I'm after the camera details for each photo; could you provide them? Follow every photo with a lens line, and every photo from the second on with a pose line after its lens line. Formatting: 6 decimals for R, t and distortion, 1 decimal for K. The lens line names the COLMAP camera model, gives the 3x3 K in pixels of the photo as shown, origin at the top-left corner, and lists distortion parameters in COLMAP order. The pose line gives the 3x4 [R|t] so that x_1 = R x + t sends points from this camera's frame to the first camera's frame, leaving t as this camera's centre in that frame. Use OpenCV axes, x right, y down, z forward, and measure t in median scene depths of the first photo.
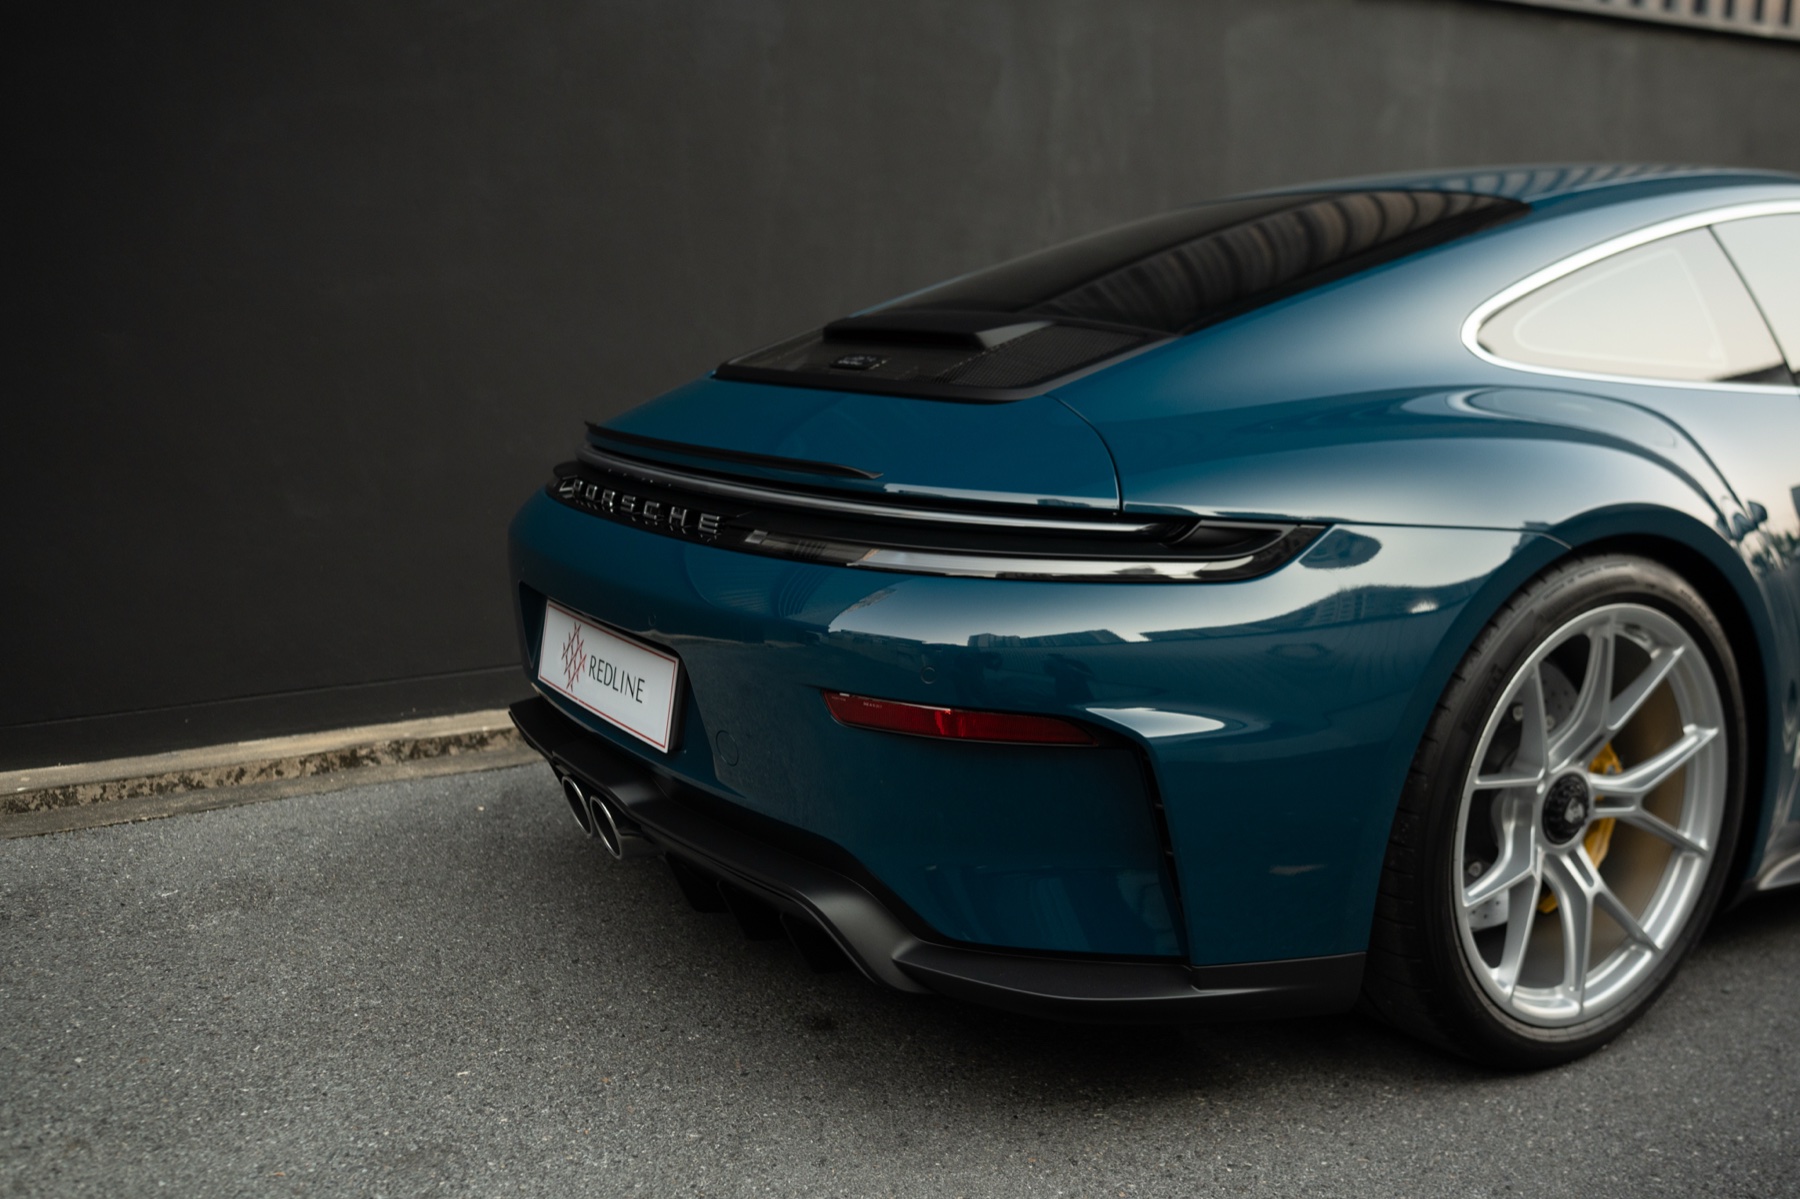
lens RADIAL K [[1876.2, 0, 894.3], [0, 1876.2, 607.5], [0, 0, 1]] dist [-0.088023, 0.000000]
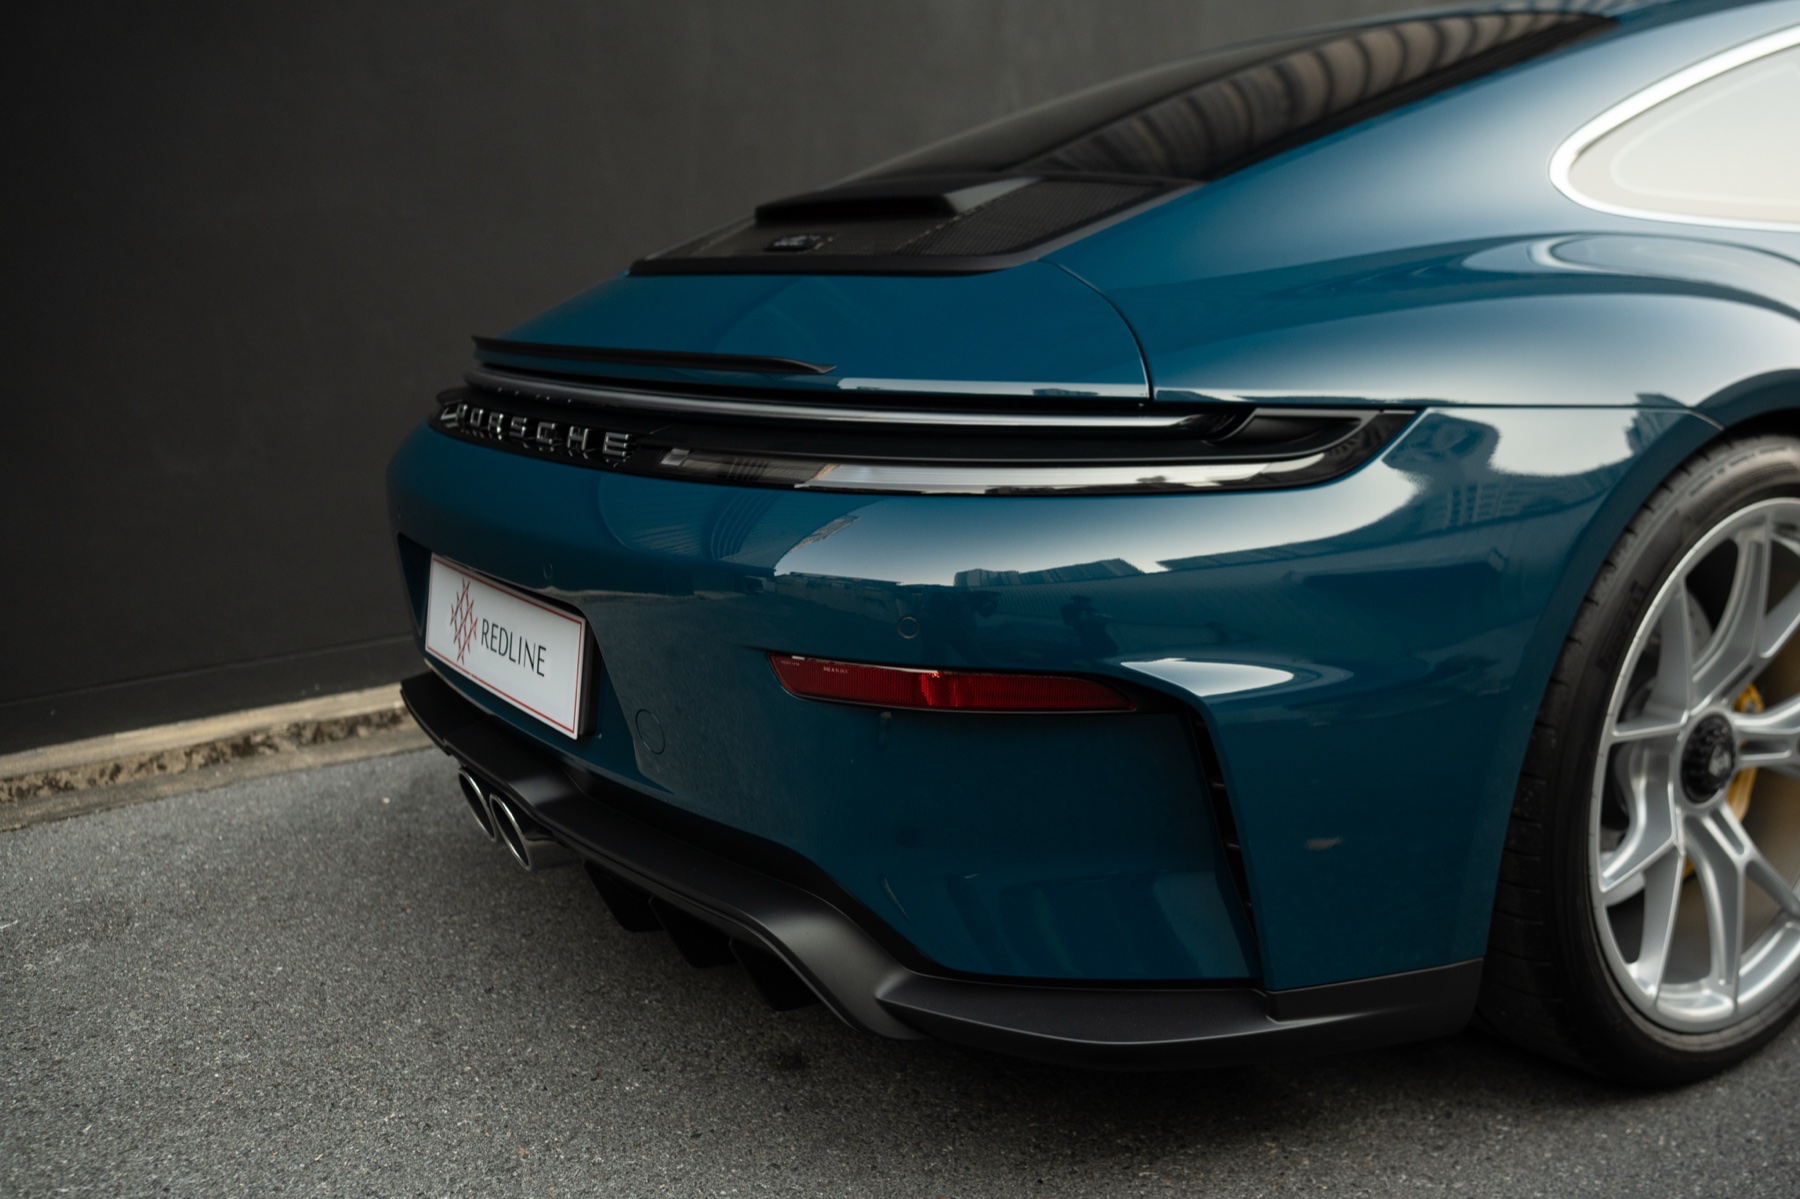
lens RADIAL K [[1876.2, 0, 878.6], [0, 1876.2, 640.5], [0, 0, 1]] dist [-0.088023, 0.000000]
pose [[0.998955, -0.044039, 0.012211, -0.002633], [0.043410, 0.997920, 0.047655, 0.004361], [-0.014284, -0.047075, 0.998789, 0.215218]]
